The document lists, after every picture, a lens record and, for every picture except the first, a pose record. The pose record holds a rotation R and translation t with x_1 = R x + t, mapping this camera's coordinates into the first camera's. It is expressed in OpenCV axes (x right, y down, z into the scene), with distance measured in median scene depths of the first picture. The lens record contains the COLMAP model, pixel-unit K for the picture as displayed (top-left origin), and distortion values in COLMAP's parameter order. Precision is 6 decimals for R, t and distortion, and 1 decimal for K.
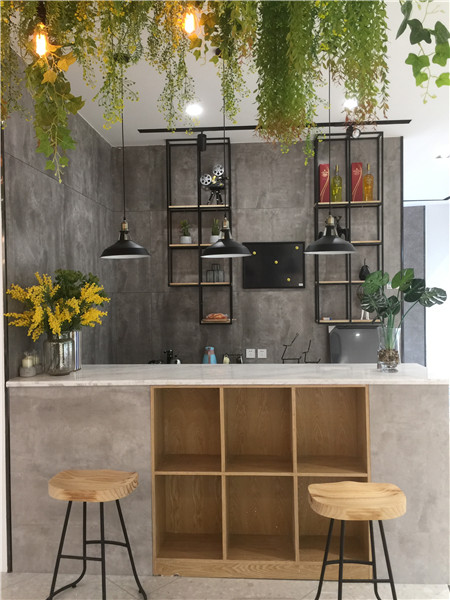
lens RADIAL K [[509.4, 0, 223.9], [0, 509.4, 298.0], [0, 0, 1]] dist [0.037120, -0.004667]
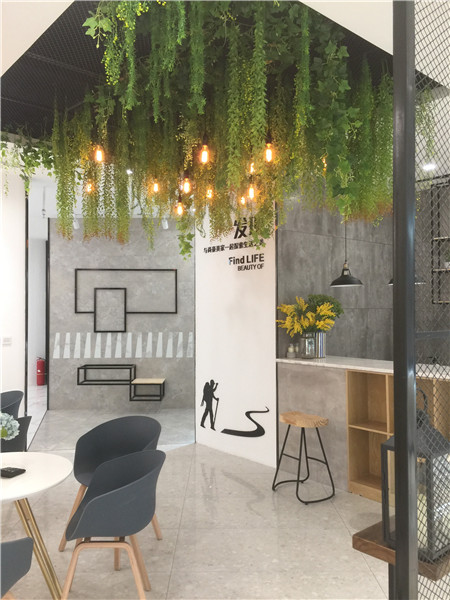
lens RADIAL K [[509.4, 0, 224.7], [0, 509.4, 300.0], [0, 0, 1]] dist [0.037120, -0.004667]
pose [[0.704995, 0.002429, -0.709208, 0.503301], [-0.017134, 0.999761, -0.013609, -0.008771], [0.709005, 0.021746, 0.704868, -0.266438]]
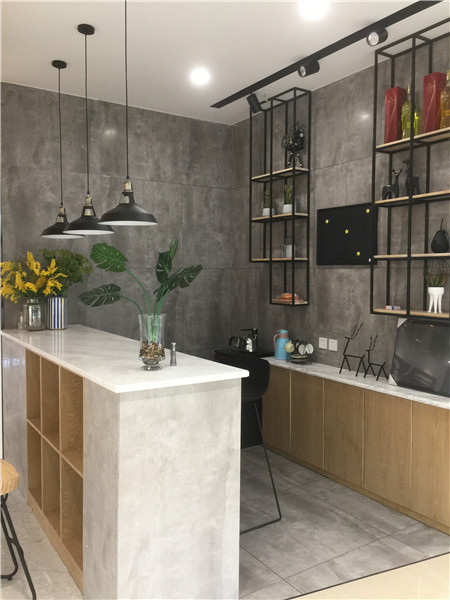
lens RADIAL K [[509.4, 0, 224.0], [0, 509.4, 299.2], [0, 0, 1]] dist [0.037120, -0.004667]
pose [[0.606195, 0.057627, -0.793226, 0.765464], [-0.019234, 0.998142, 0.057814, -0.009949], [0.795084, -0.019790, 0.606177, 0.459327]]
